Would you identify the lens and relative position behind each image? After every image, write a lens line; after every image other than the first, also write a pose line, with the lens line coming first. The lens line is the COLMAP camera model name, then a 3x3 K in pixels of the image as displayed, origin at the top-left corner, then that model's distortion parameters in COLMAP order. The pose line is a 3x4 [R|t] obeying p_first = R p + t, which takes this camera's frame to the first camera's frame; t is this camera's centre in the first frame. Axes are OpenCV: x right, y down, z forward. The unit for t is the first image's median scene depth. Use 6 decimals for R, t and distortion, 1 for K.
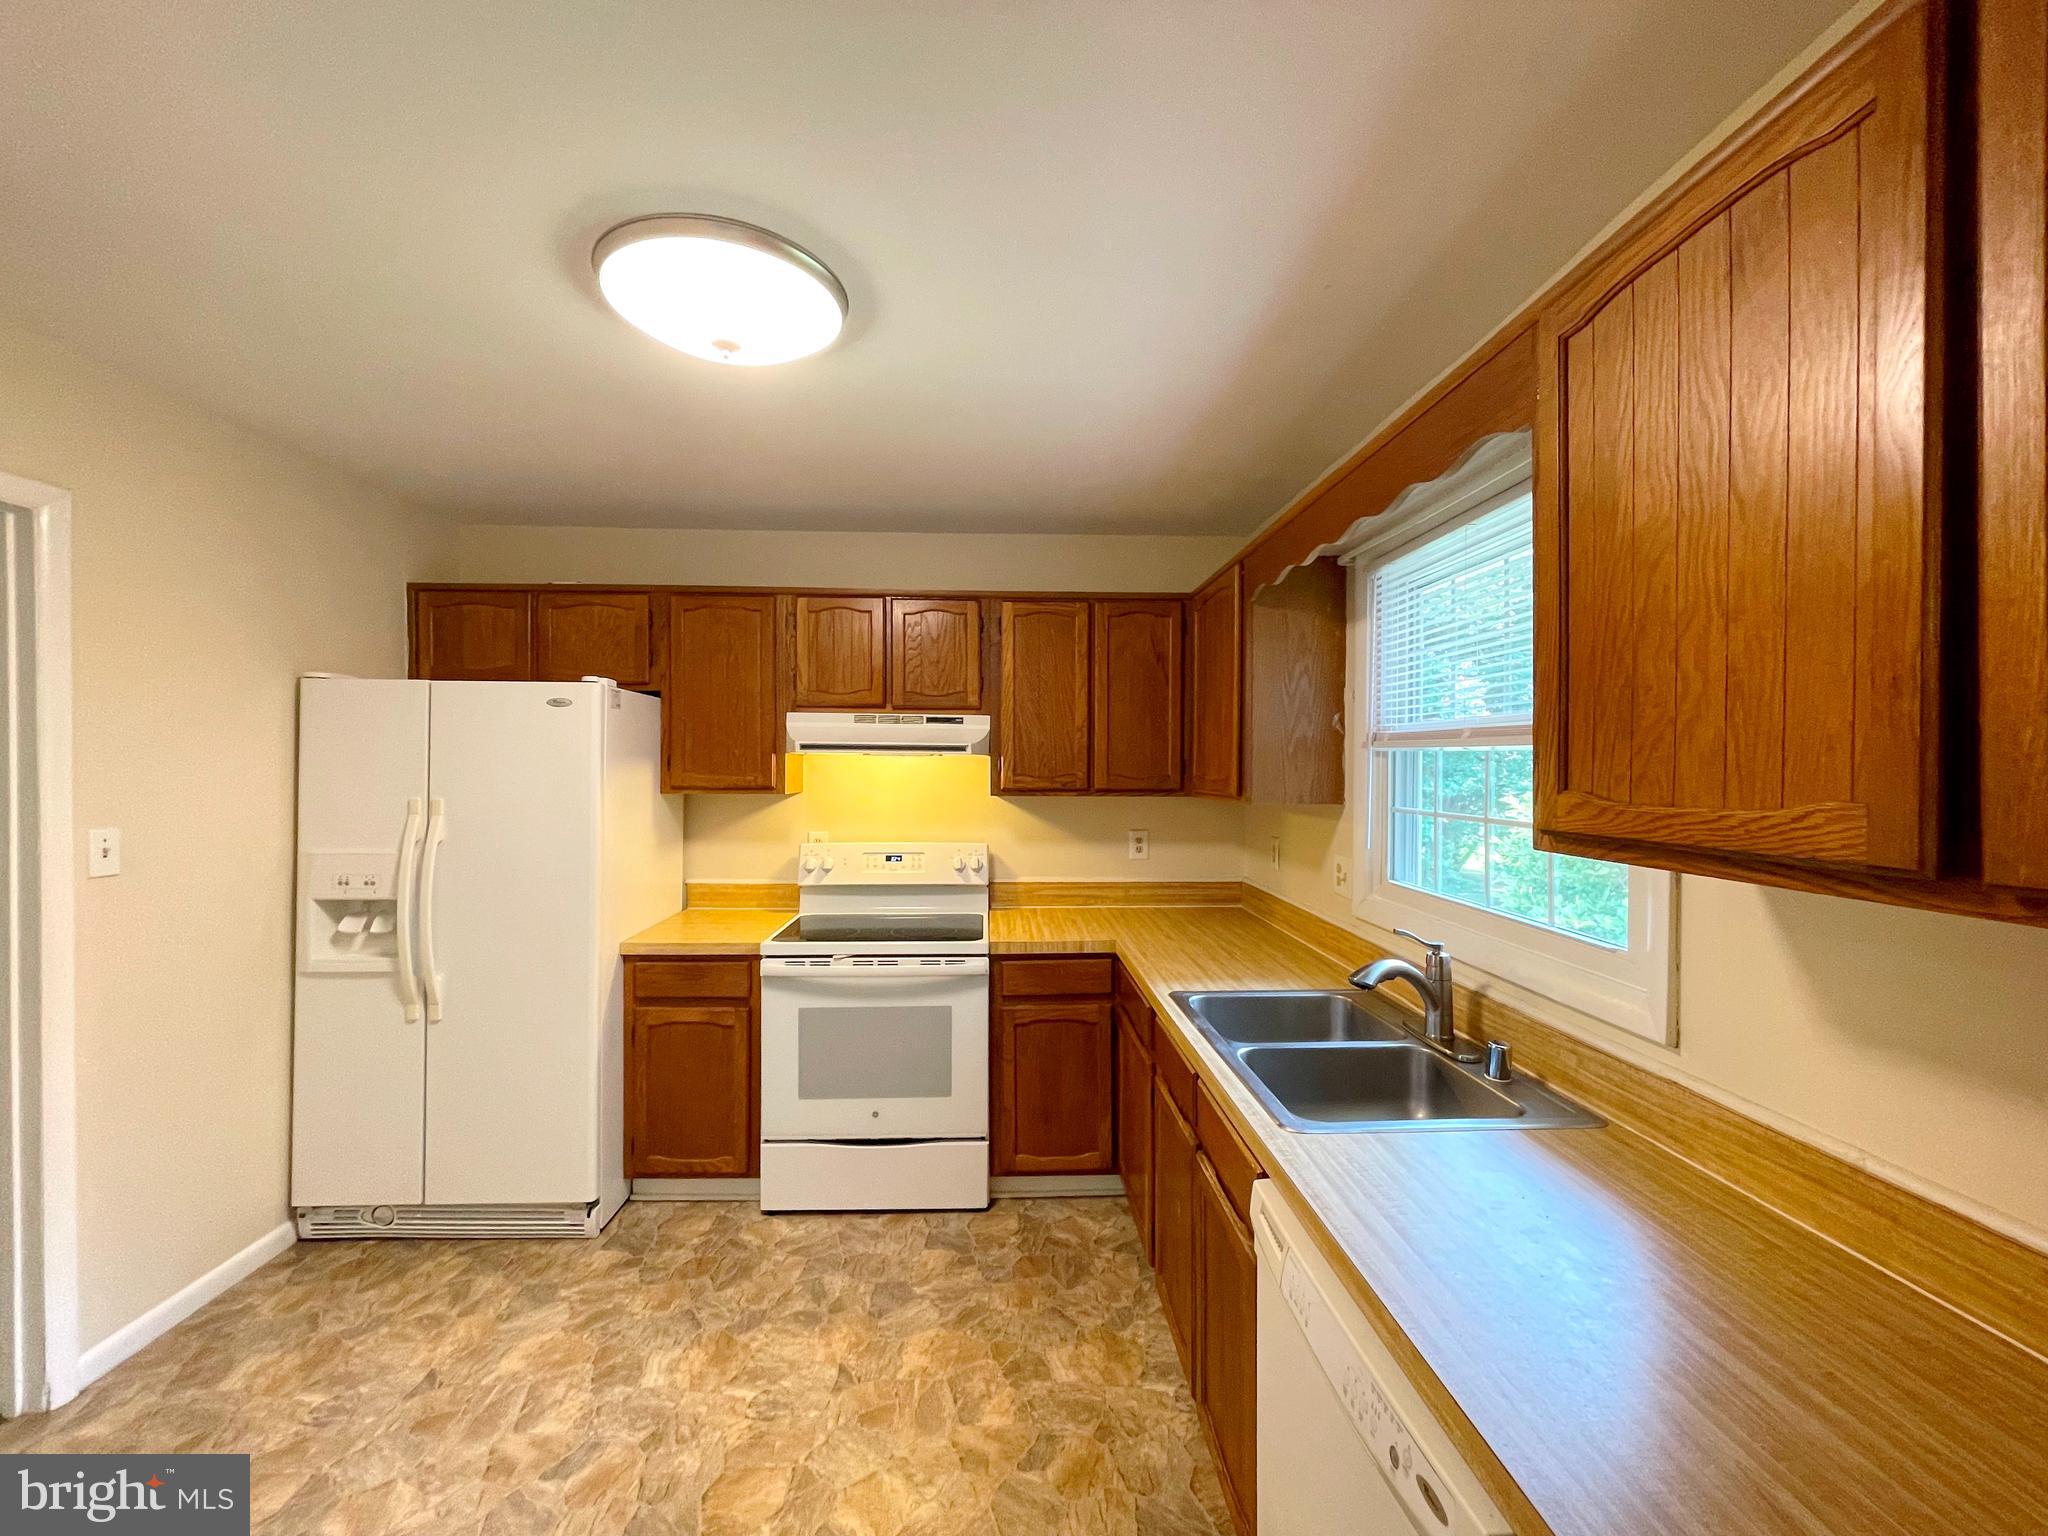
lens RADIAL K [[812.0, 0, 1024.0], [0, 812.0, 768.0], [0, 0, 1]] dist [-0.025159, 0.004292]
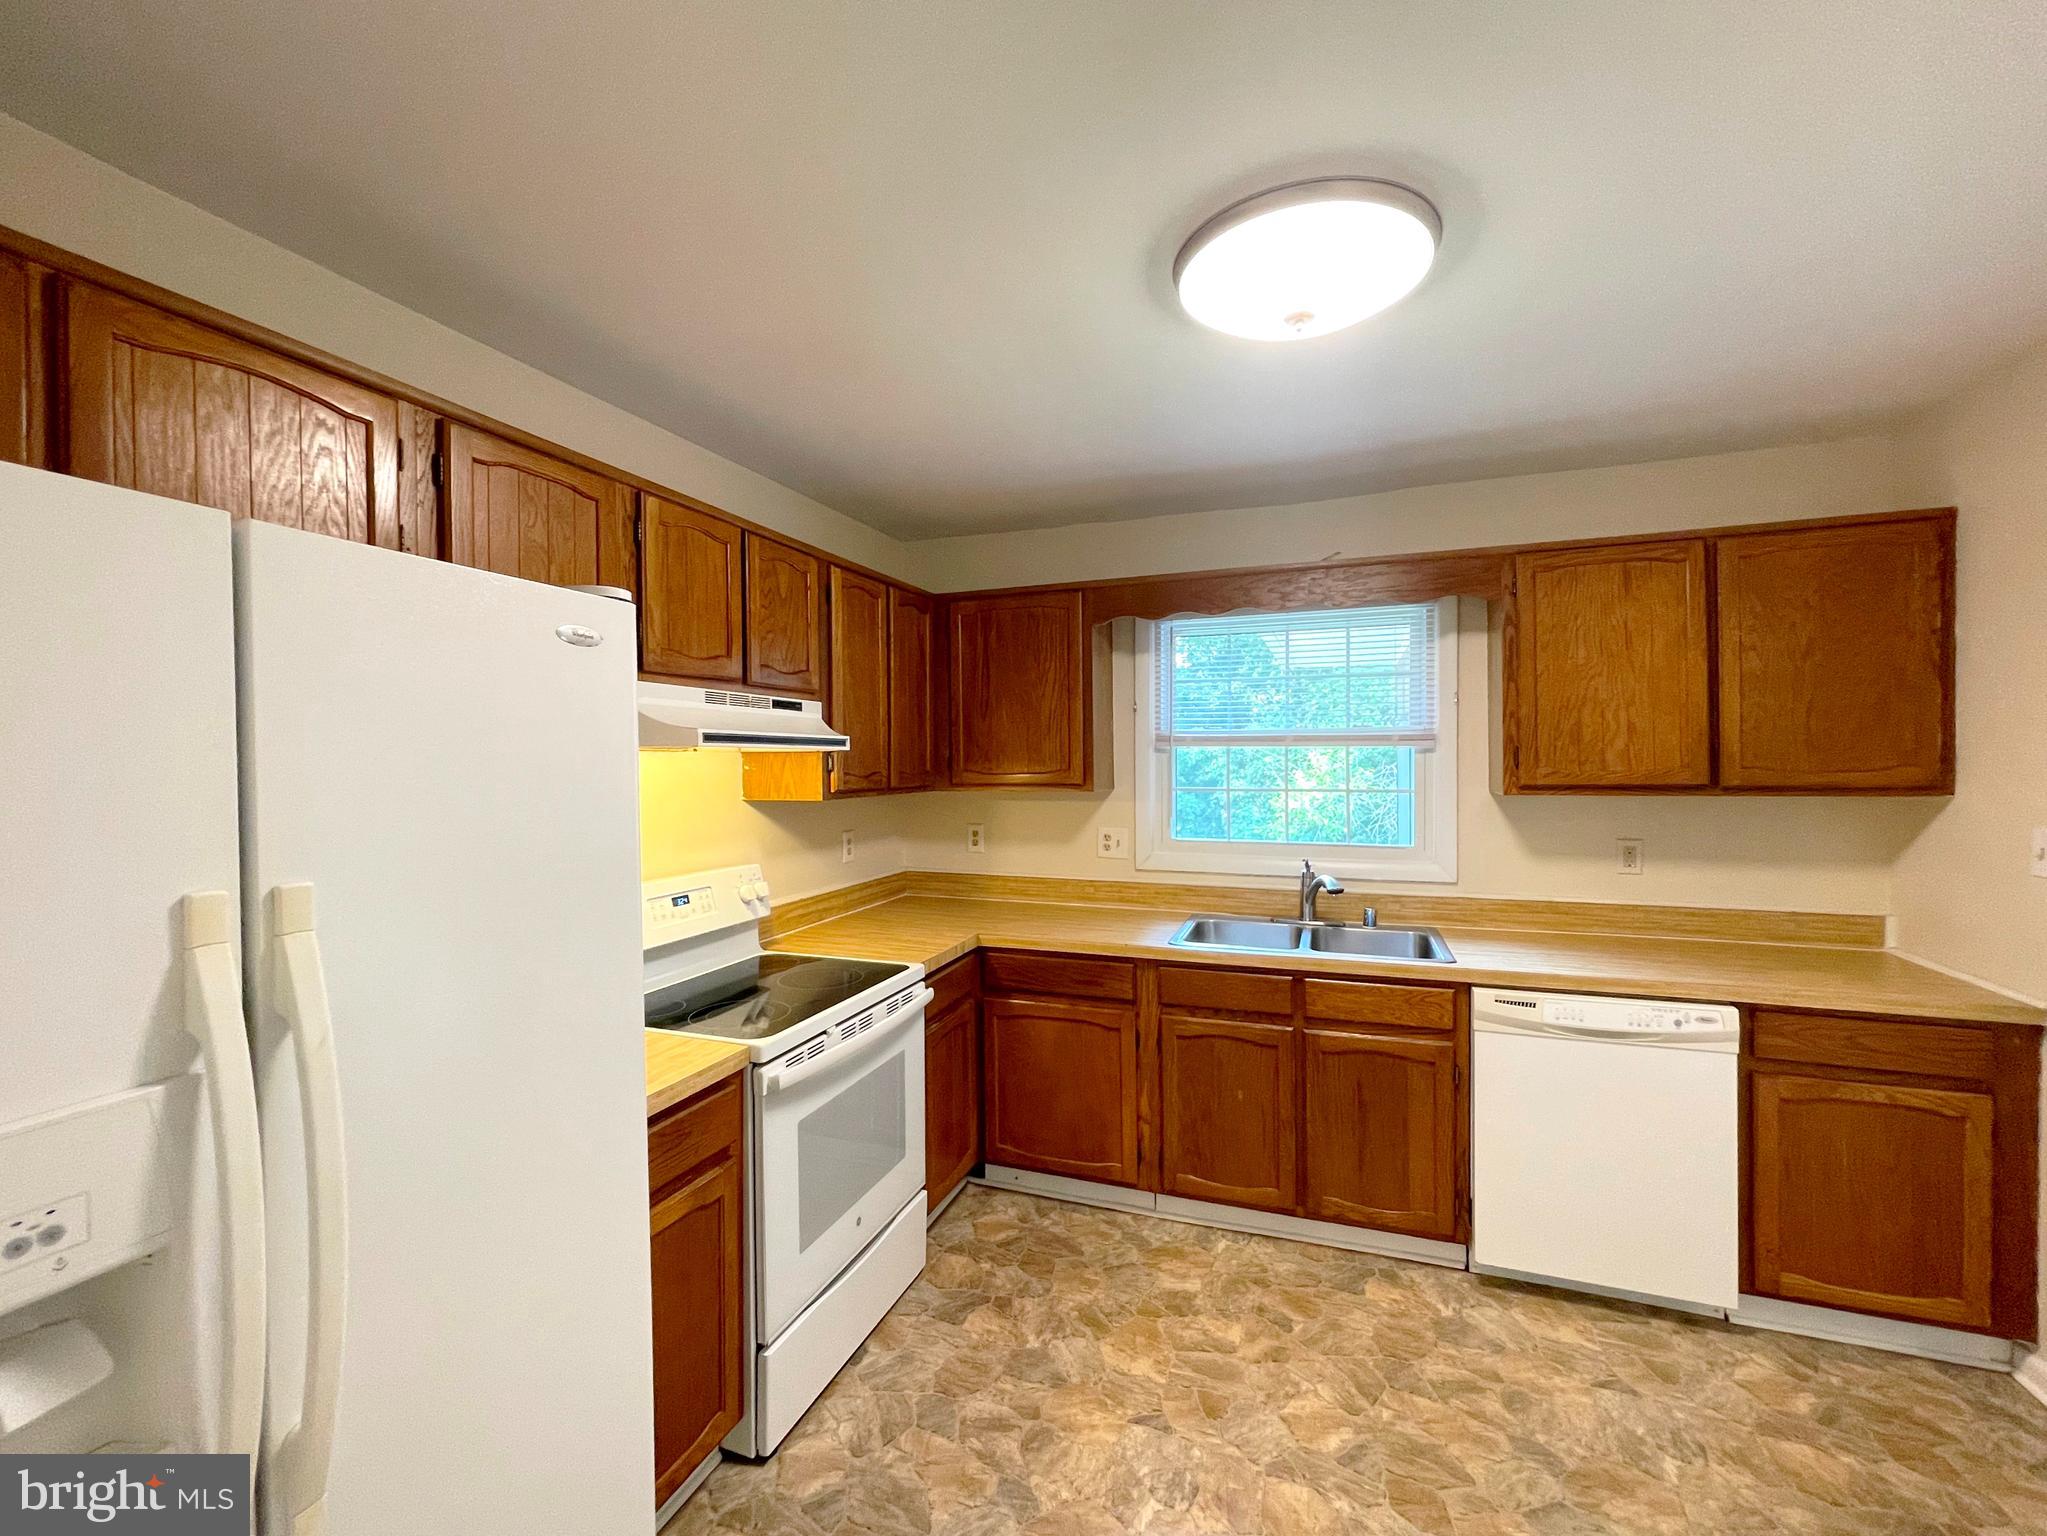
lens RADIAL K [[866.3, 0, 1023.5], [0, 866.3, 768.0], [0, 0, 1]] dist [0.020496, -0.000294]
pose [[0.393179, -0.020813, 0.919226, -0.874901], [0.013839, 0.999764, 0.016717, -0.011869], [-0.919358, 0.006149, 0.393374, 0.530170]]
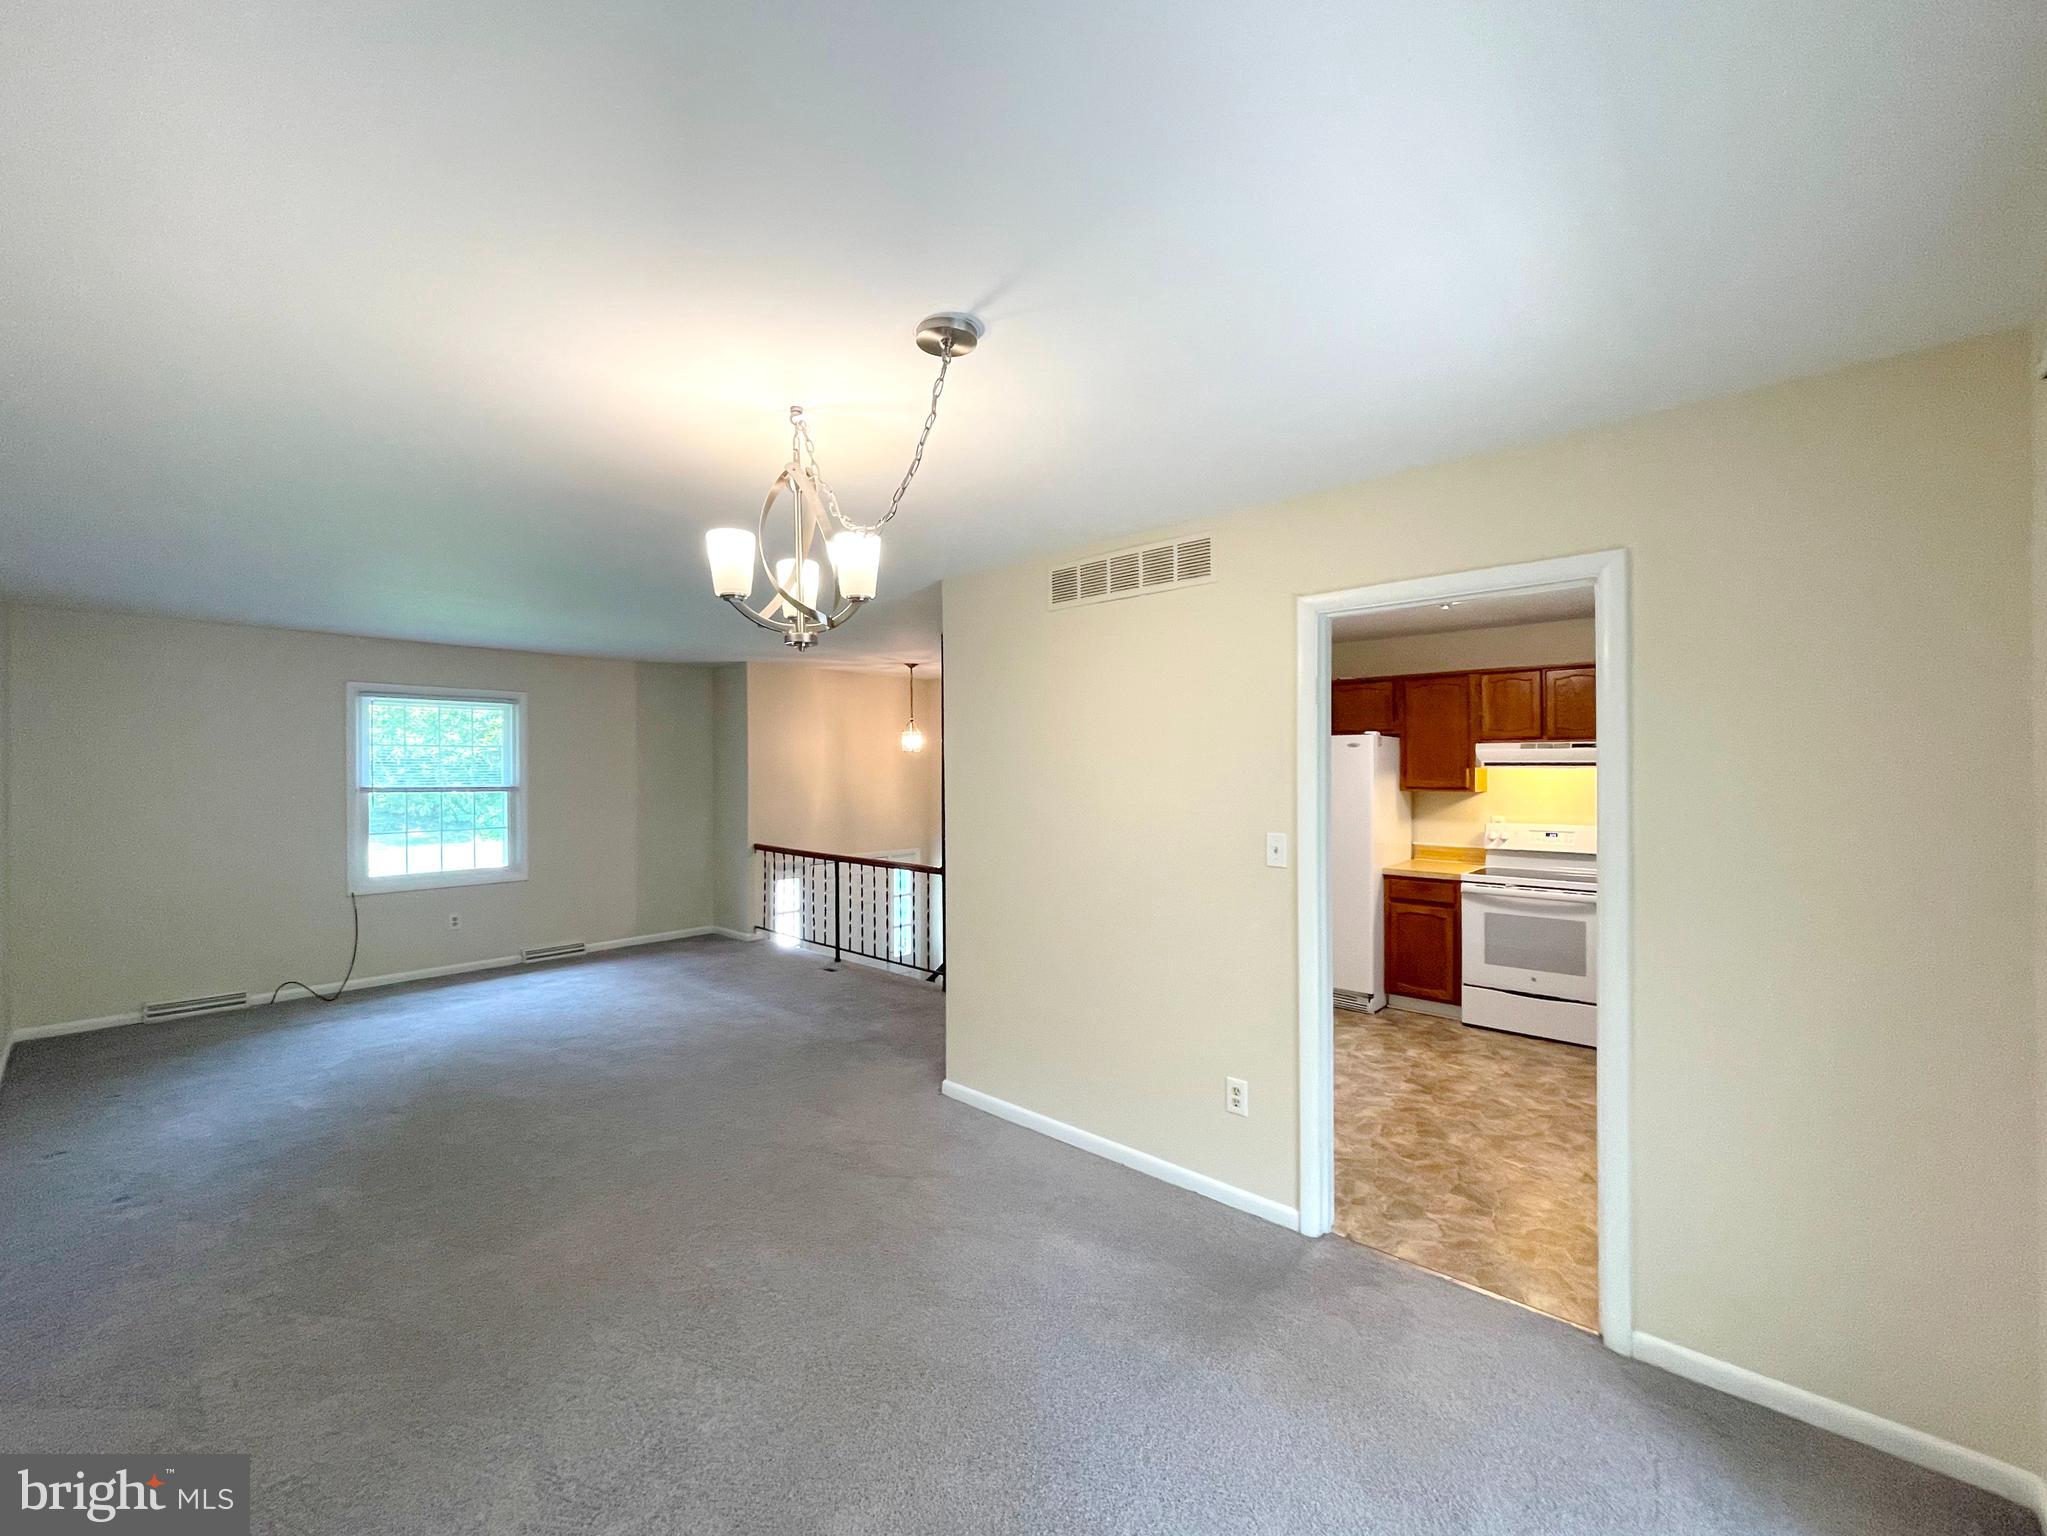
lens RADIAL K [[843.0, 0, 1023.1], [0, 843.0, 761.9], [0, 0, 1]] dist [-0.024215, 0.011366]
pose [[0.710395, -0.012363, -0.703694, 0.299463], [0.004851, 0.999908, -0.012670, -0.014544], [0.703786, 0.005587, 0.710390, -1.020846]]
